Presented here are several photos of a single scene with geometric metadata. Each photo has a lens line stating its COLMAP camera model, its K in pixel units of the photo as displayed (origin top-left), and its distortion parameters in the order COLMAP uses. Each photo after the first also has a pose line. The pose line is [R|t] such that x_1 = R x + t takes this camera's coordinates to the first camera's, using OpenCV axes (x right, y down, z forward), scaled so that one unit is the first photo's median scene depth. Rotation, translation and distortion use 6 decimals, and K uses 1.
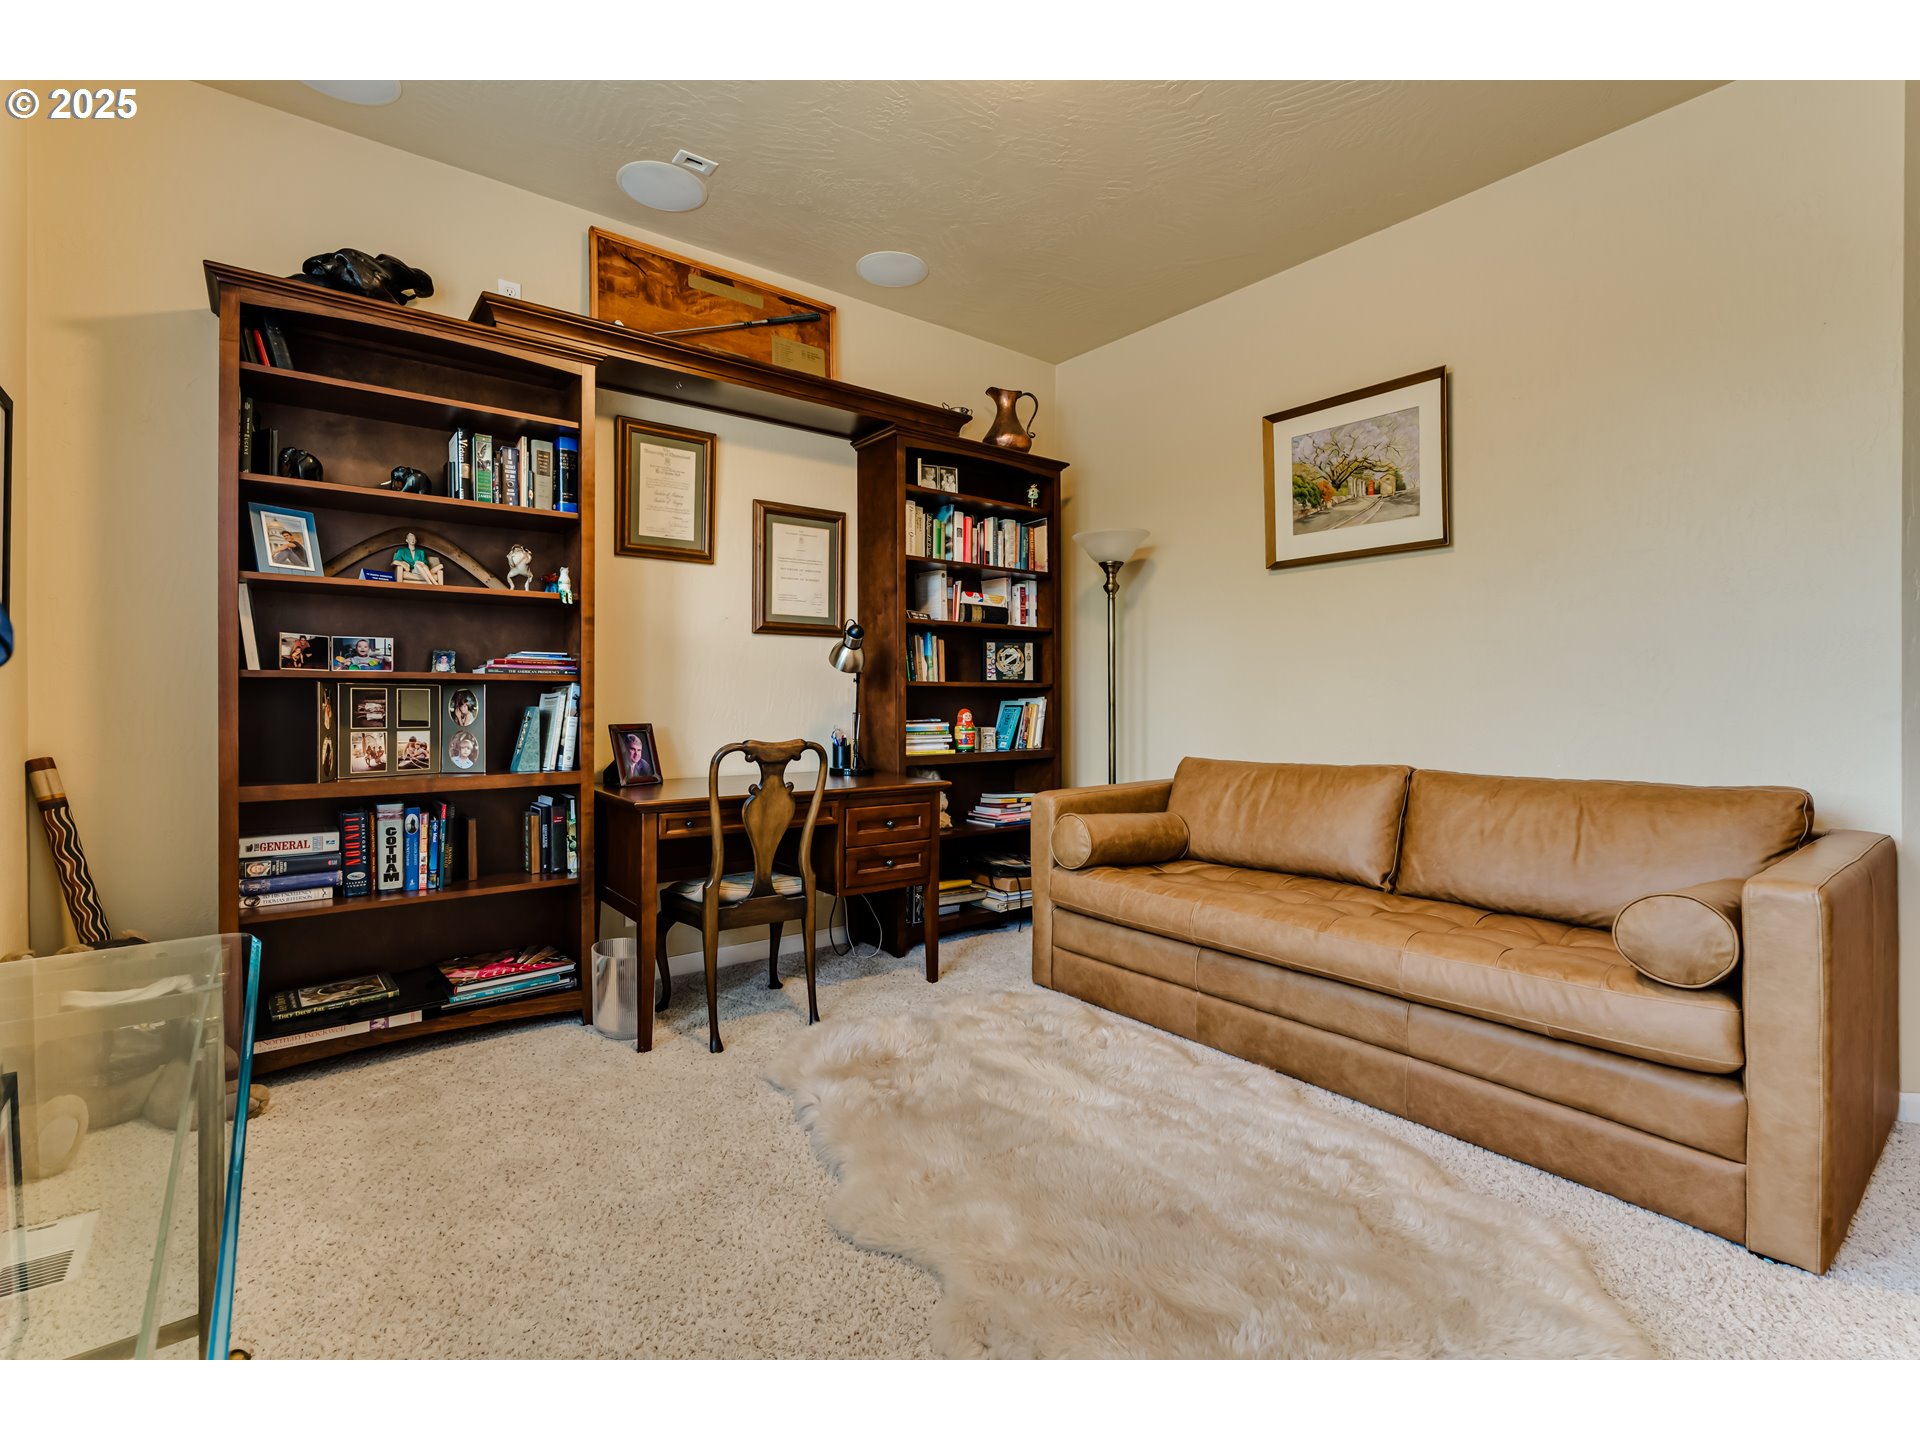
lens RADIAL K [[885.1, 0, 965.0], [0, 885.1, 709.7], [0, 0, 1]] dist [-0.000518, 0.000453]
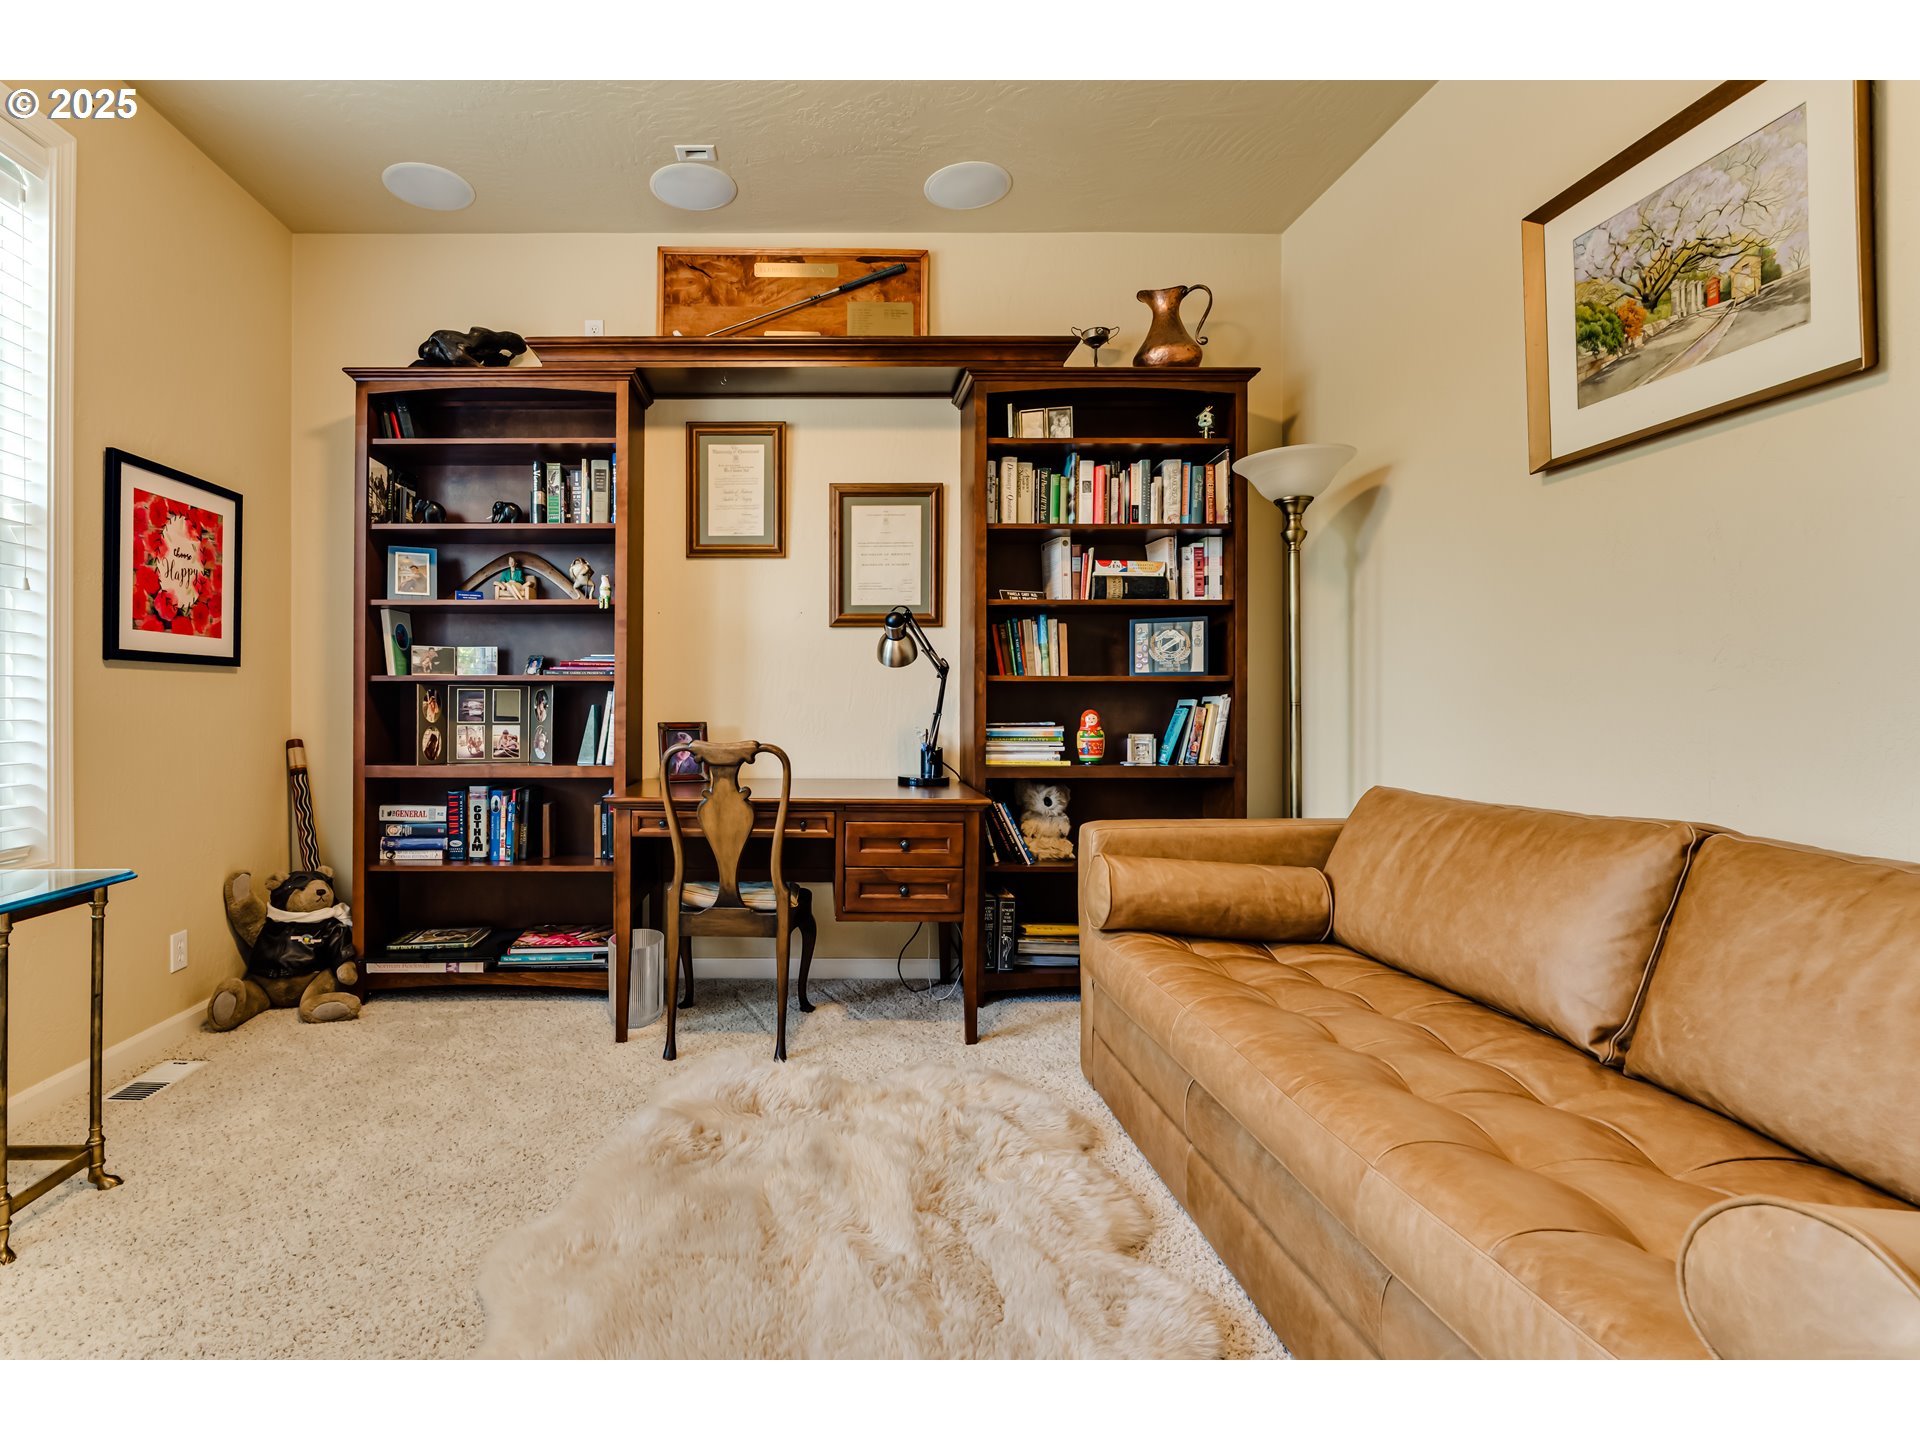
lens RADIAL K [[951.7, 0, 959.8], [0, 951.7, 711.0], [0, 0, 1]] dist [-0.000648, 0.000981]
pose [[0.782007, 0.005346, -0.623246, 0.505106], [-0.006476, 0.999979, 0.000452, 0.000612], [0.623236, 0.003683, 0.782026, 0.307763]]
